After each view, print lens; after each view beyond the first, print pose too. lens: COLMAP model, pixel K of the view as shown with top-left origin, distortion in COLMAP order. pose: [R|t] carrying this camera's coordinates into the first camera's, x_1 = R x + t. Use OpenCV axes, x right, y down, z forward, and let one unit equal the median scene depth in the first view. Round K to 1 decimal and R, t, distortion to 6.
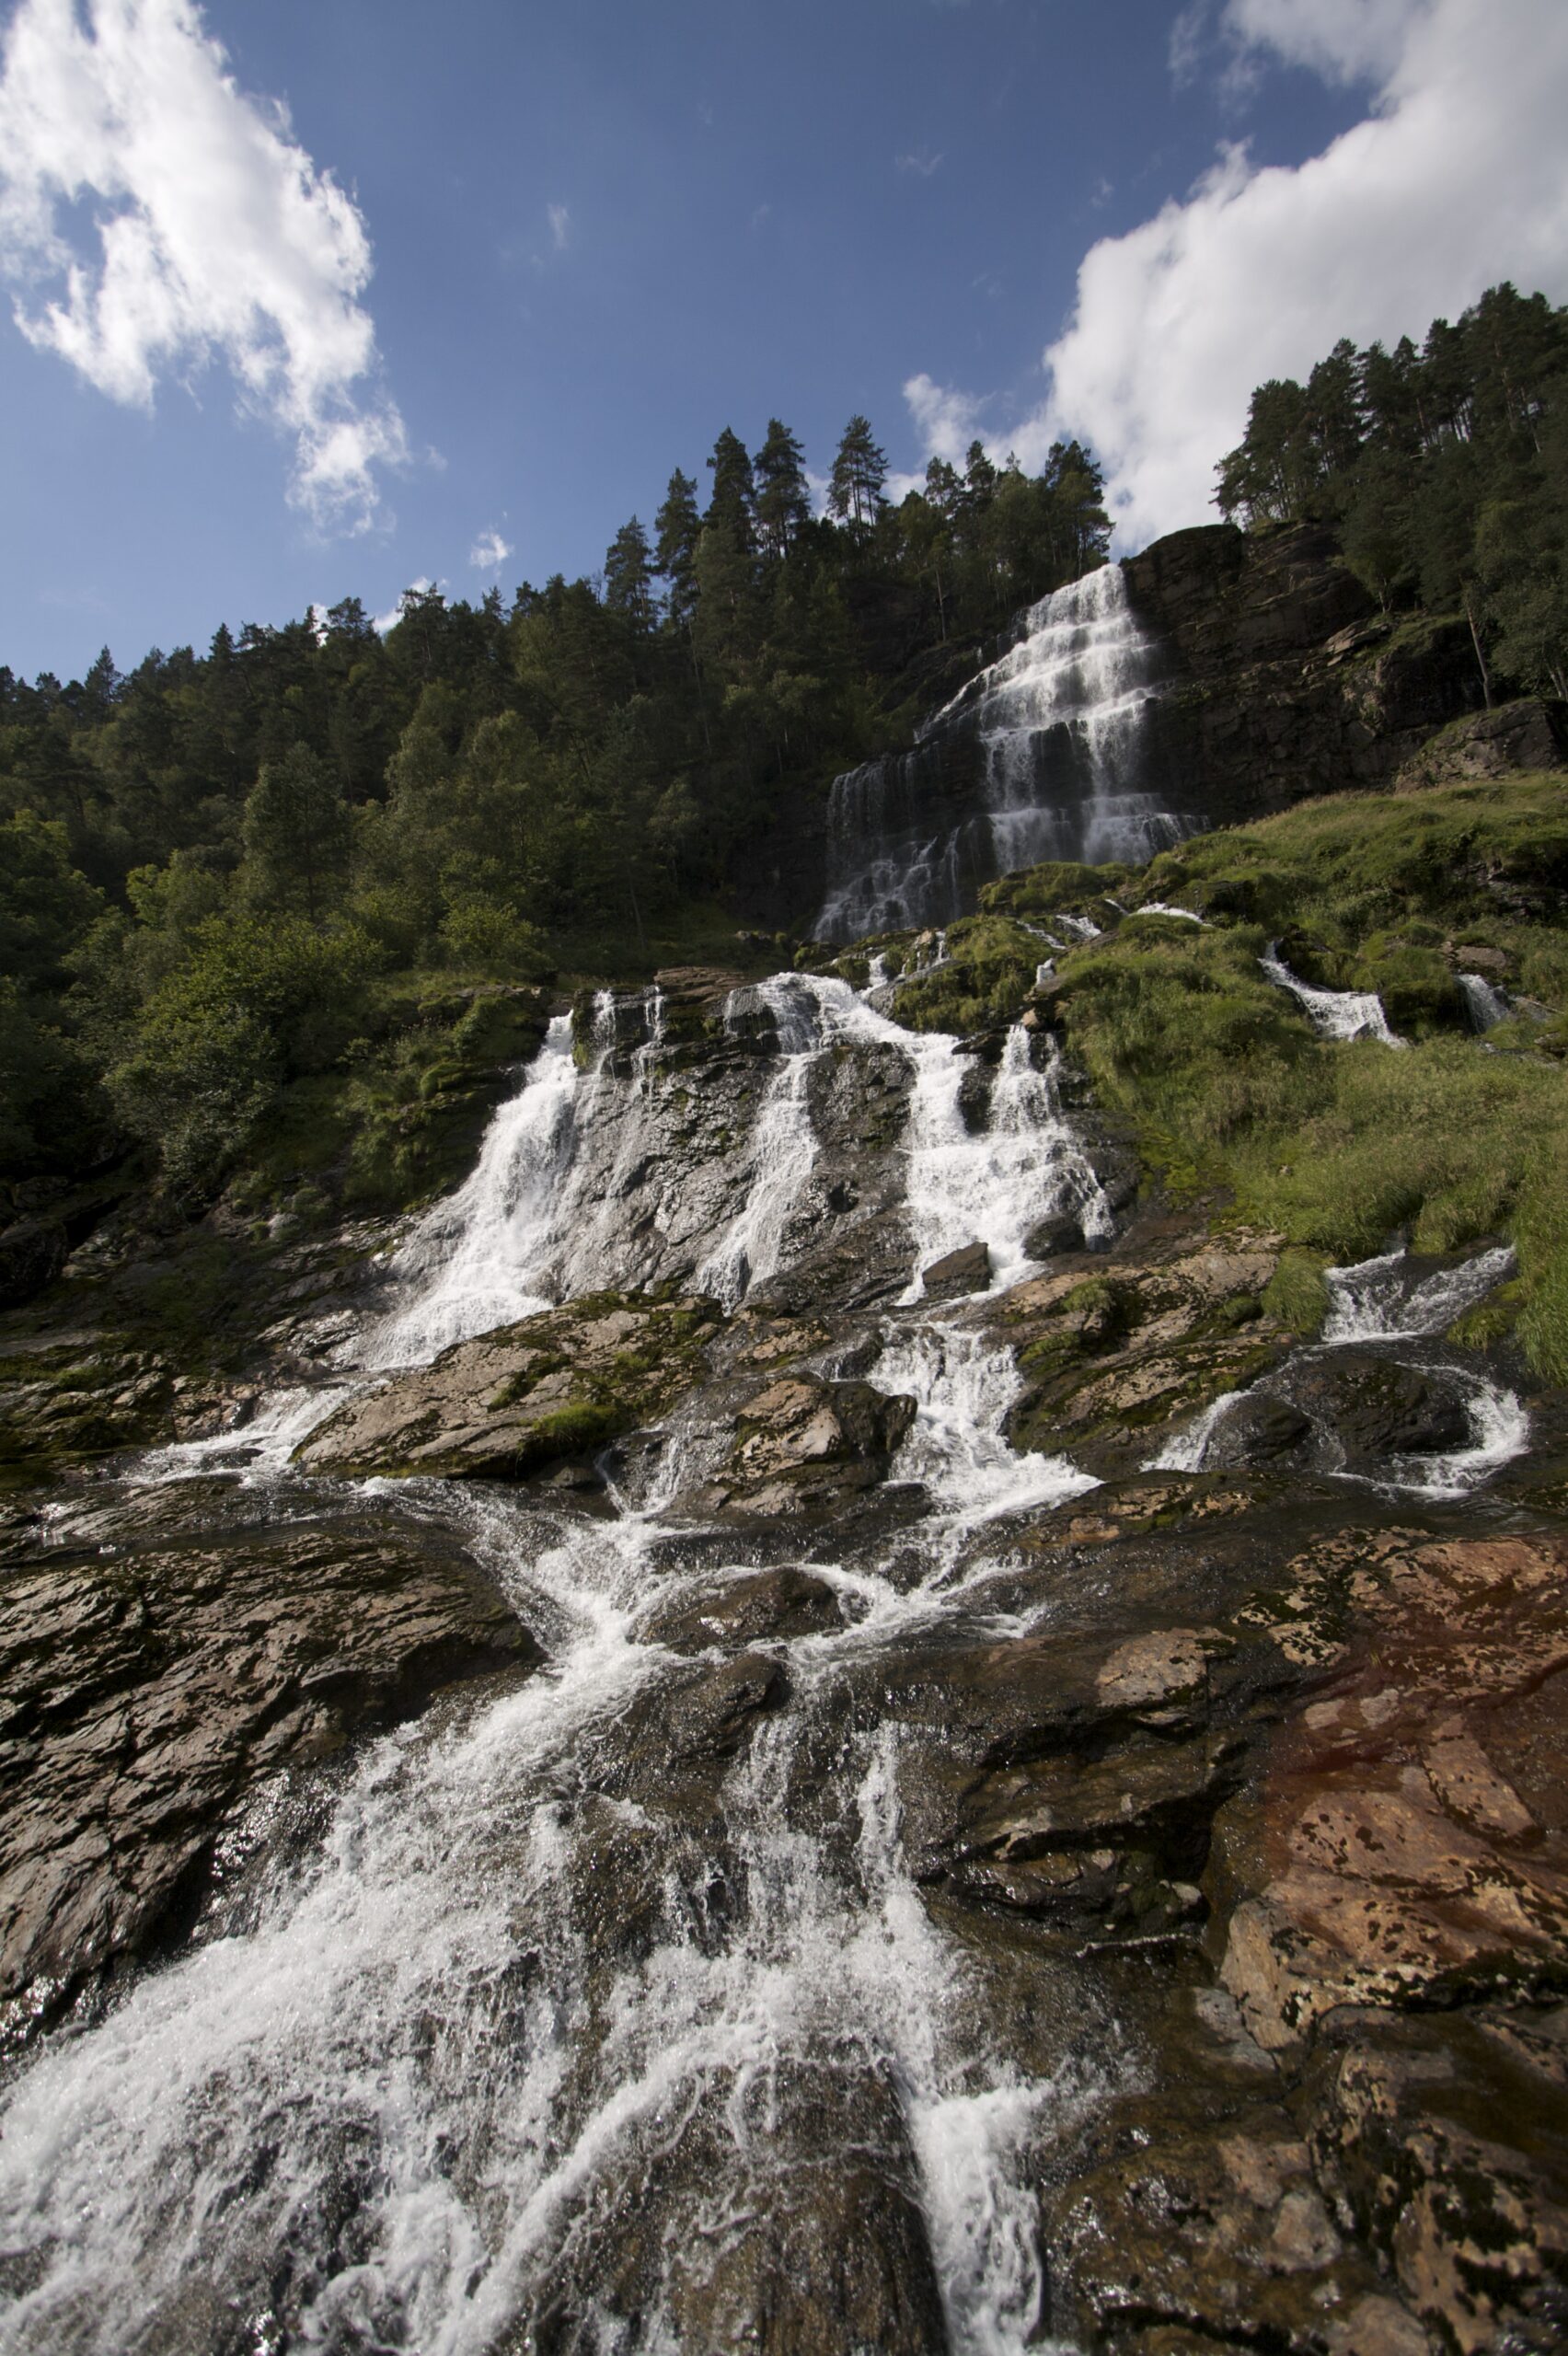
lens RADIAL K [[1102.8, 0, 779.7], [0, 1102.8, 1176.9], [0, 0, 1]] dist [-0.001878, 0.000088]
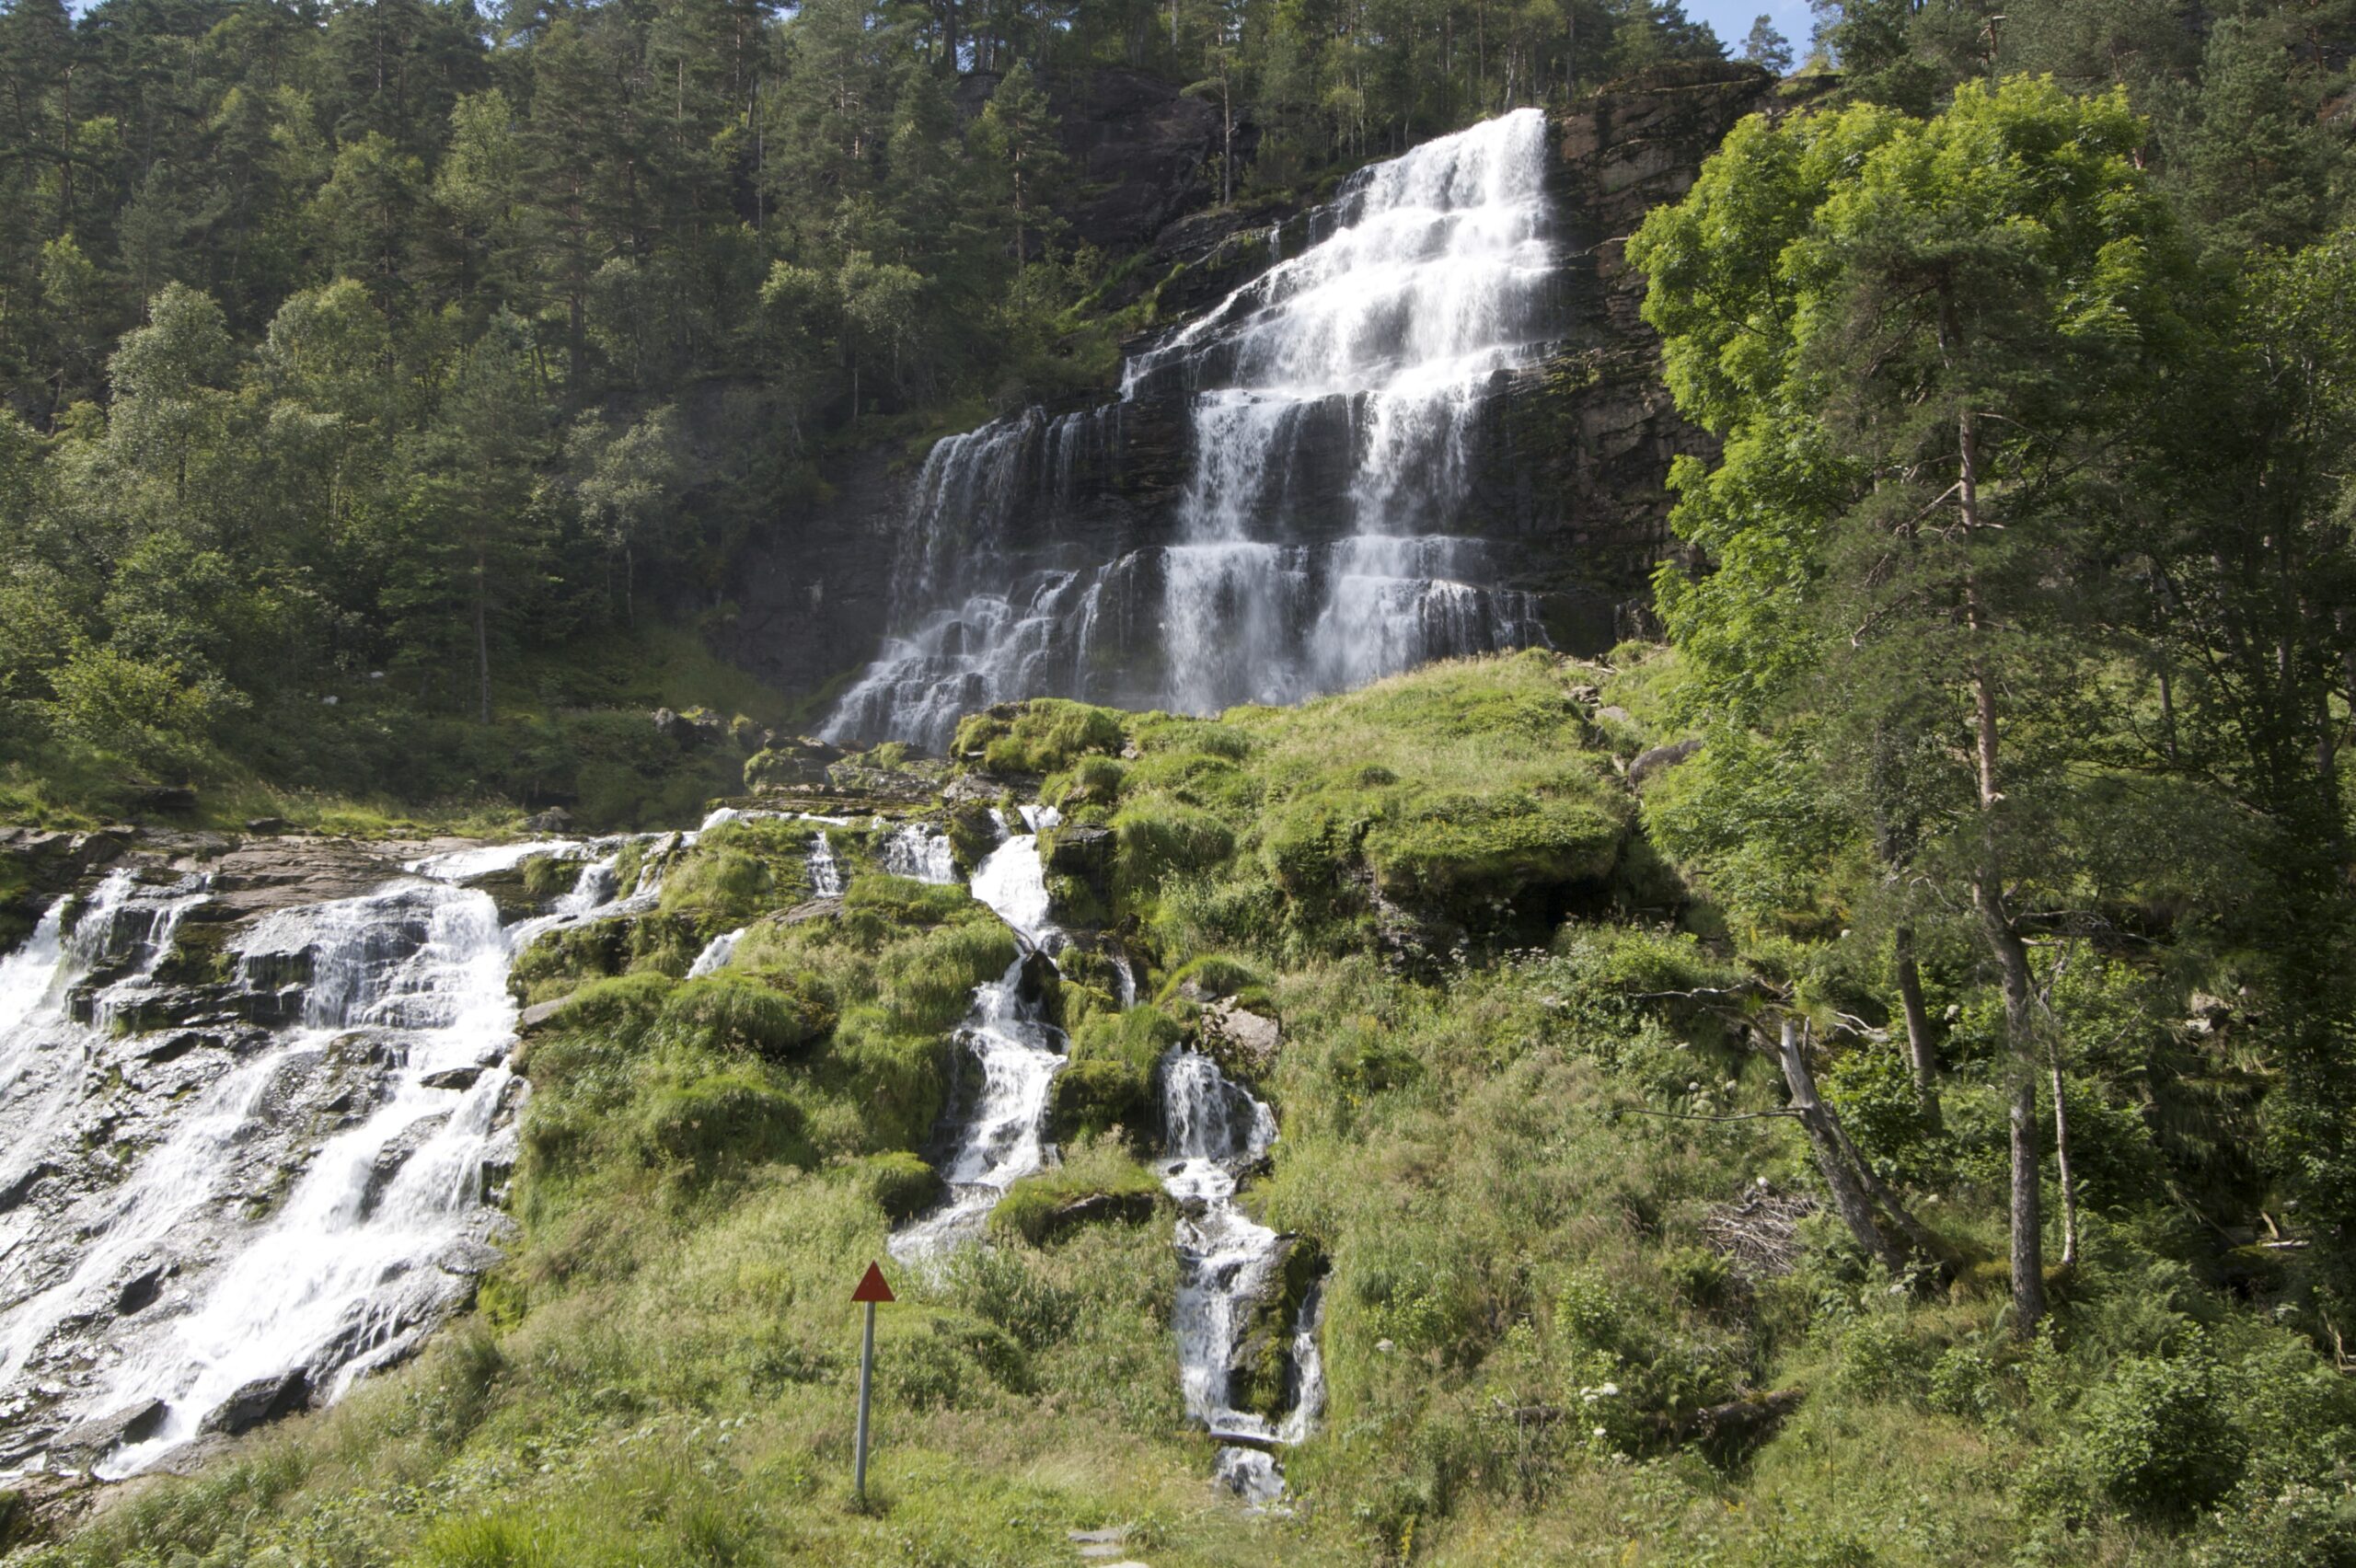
lens RADIAL K [[2299.6, 0, 1180.3], [0, 2299.6, 786.2], [0, 0, 1]] dist [0.018444, 0.000000]
pose [[0.992541, 0.119914, -0.021963, 0.234478], [-0.121654, 0.985897, -0.114924, -0.069419], [0.007872, 0.116739, 0.993131, -0.163424]]
